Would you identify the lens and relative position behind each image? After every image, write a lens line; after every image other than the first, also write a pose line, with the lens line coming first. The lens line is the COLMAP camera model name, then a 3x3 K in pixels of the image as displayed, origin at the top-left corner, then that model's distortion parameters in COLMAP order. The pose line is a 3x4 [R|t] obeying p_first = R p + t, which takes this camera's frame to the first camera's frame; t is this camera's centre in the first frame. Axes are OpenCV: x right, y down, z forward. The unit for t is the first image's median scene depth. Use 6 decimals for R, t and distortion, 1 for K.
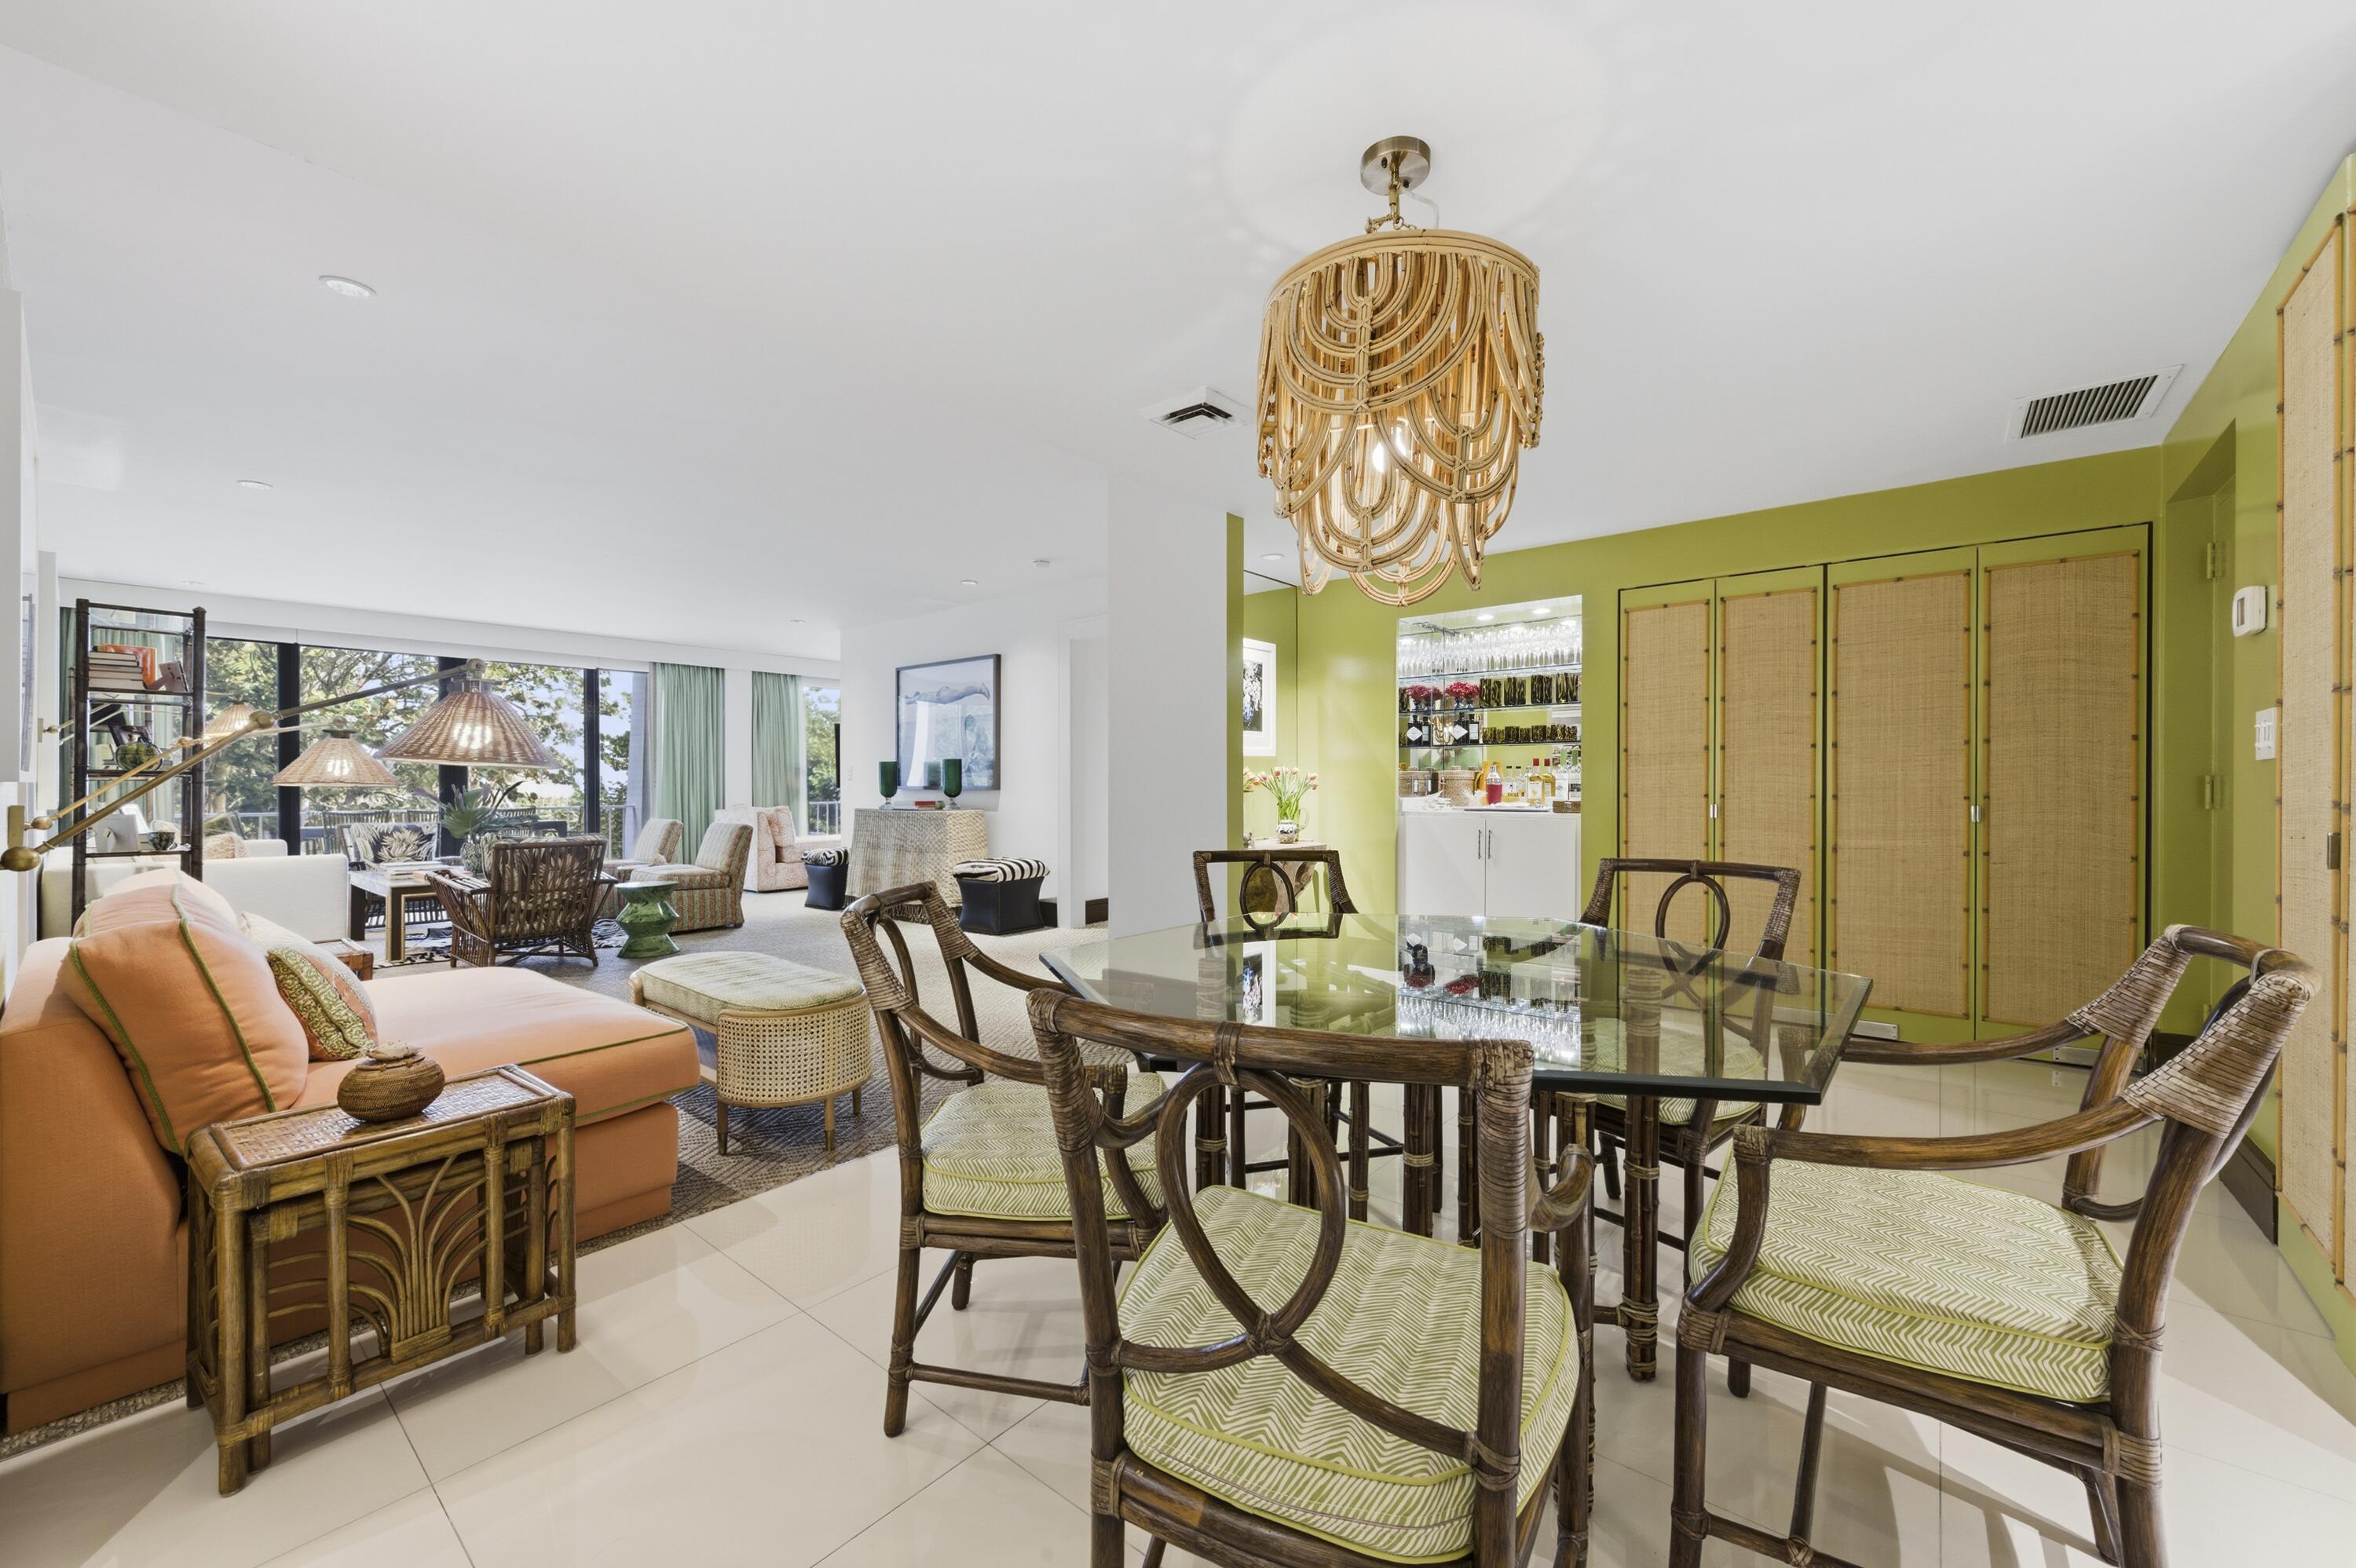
lens RADIAL K [[935.1, 0, 1182.4], [0, 935.1, 784.1], [0, 0, 1]] dist [0.007403, -0.001169]
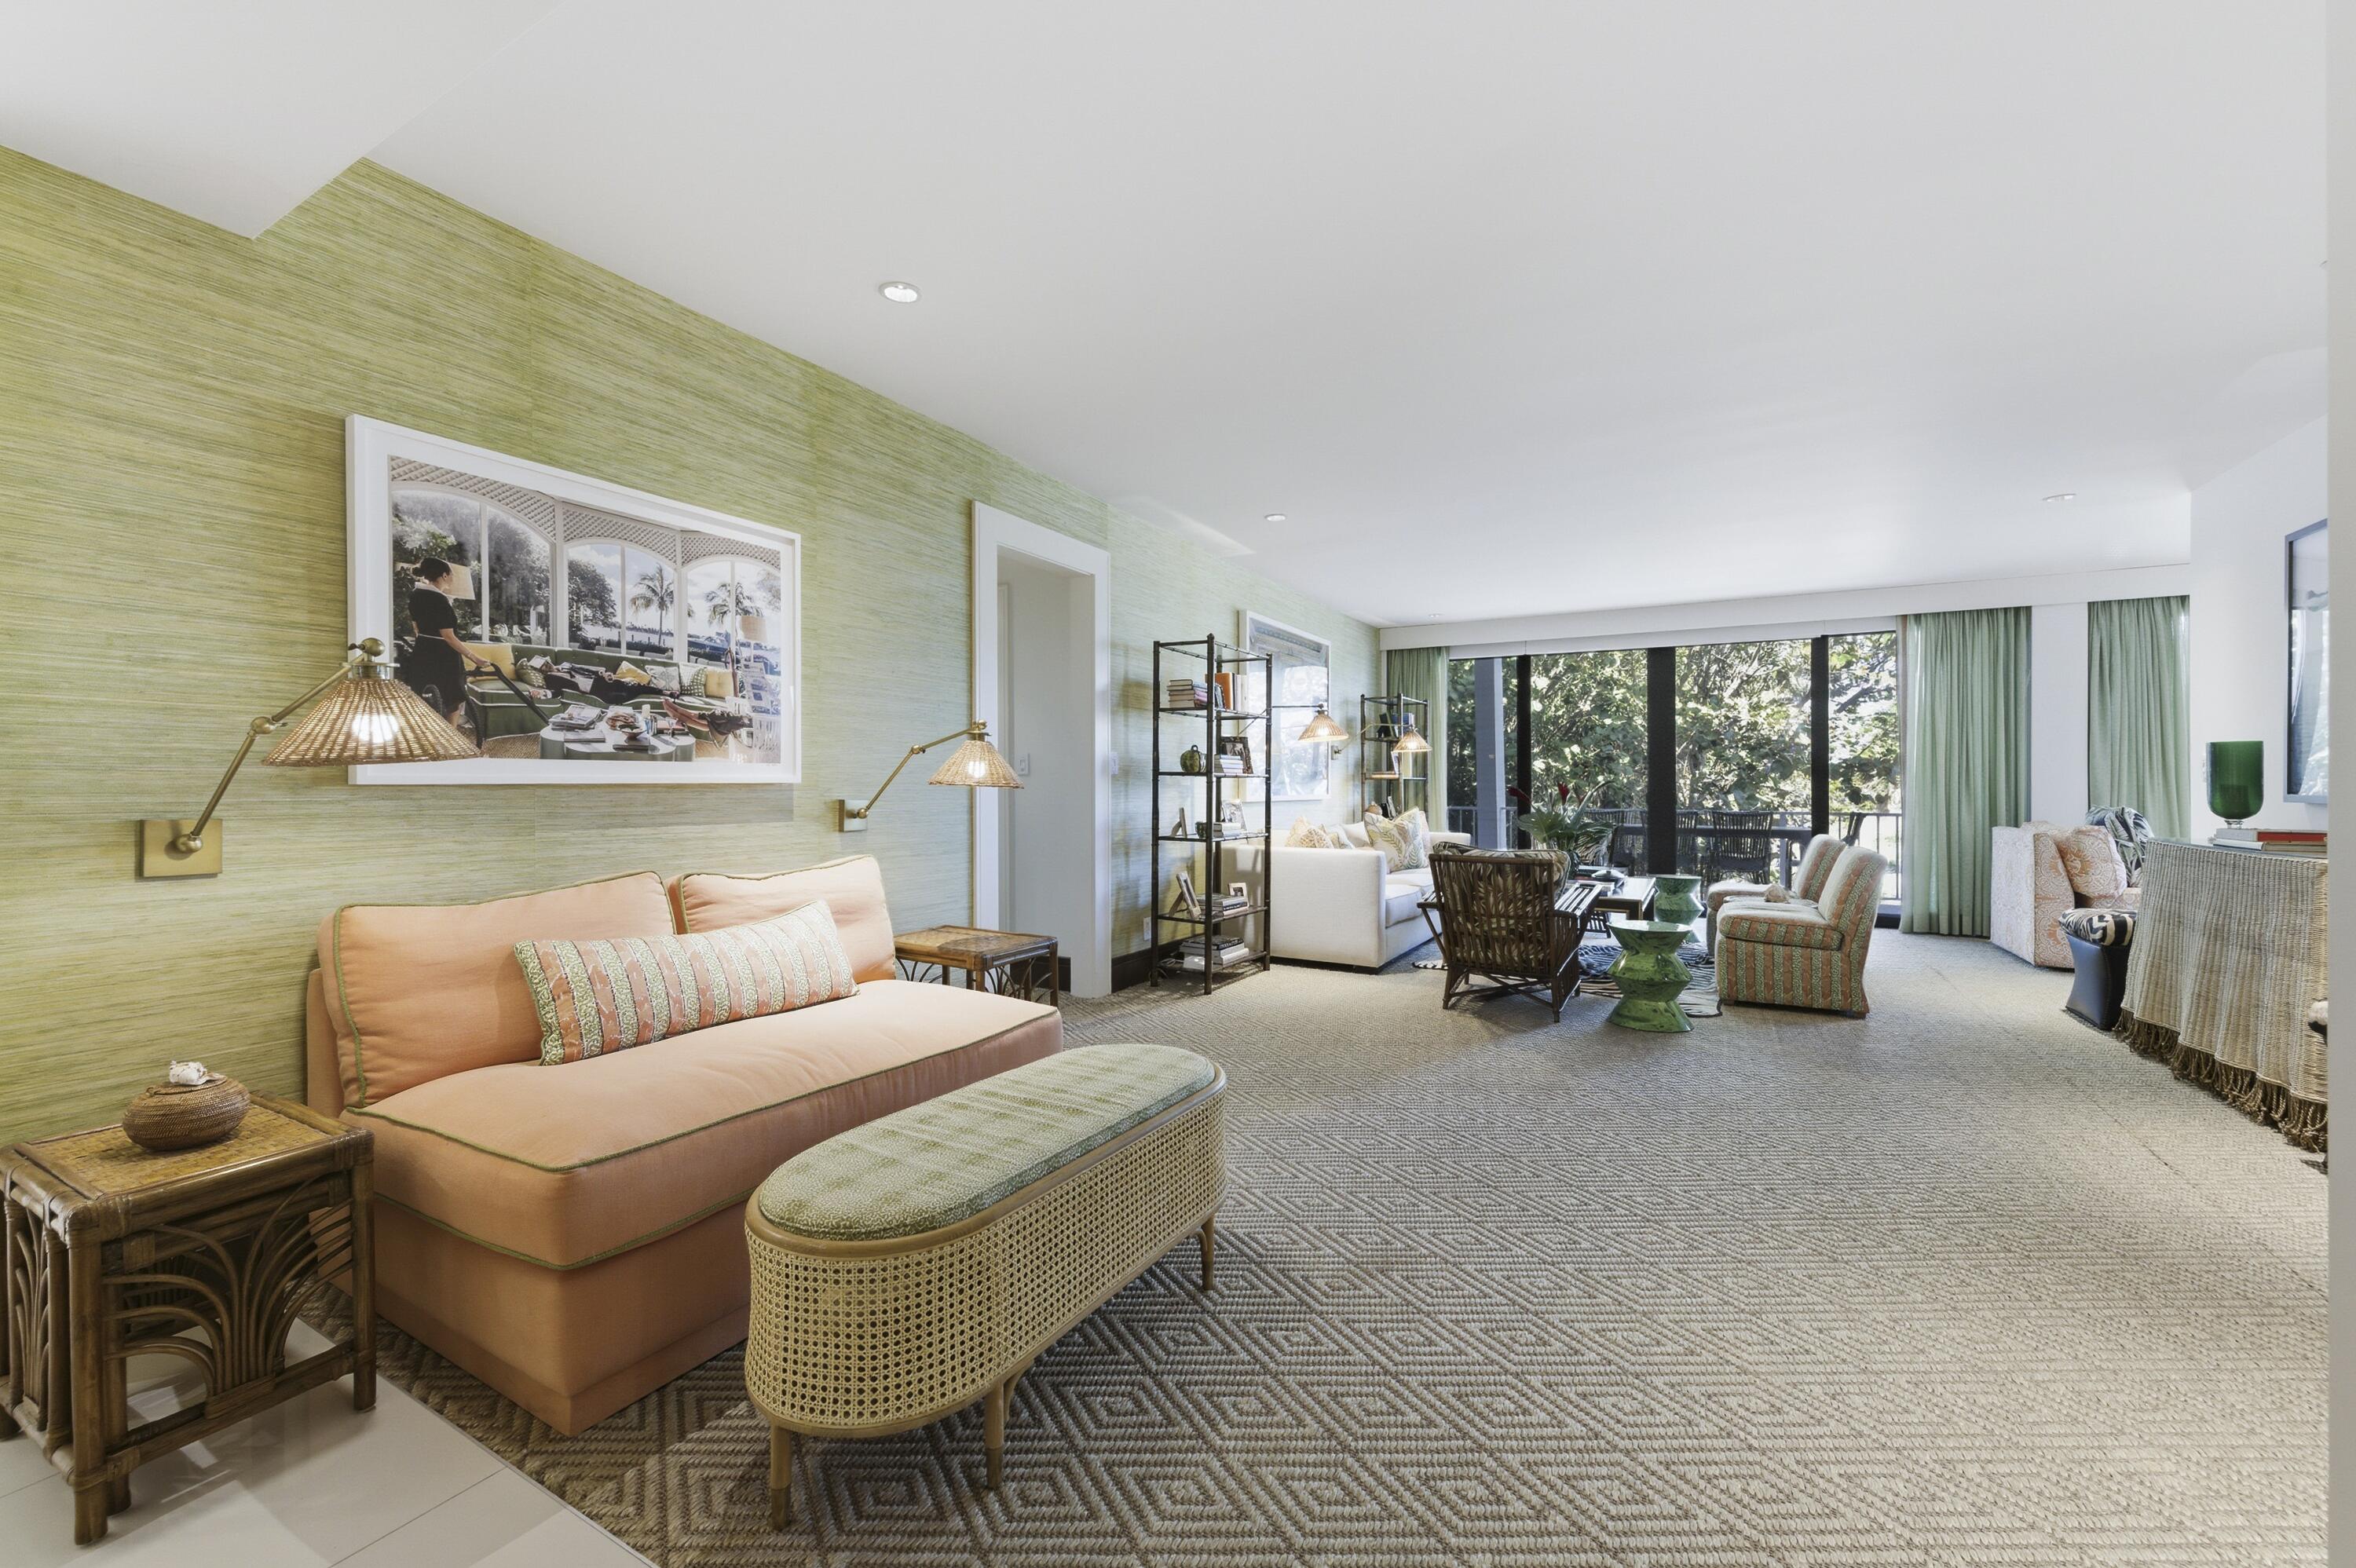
lens RADIAL K [[935.1, 0, 1192.4], [0, 935.1, 784.6], [0, 0, 1]] dist [0.007403, -0.001169]
pose [[0.180448, 0.005533, -0.983569, 0.078770], [-0.004331, 0.999979, 0.004830, -0.003644], [0.983575, 0.003389, 0.180468, 0.605552]]
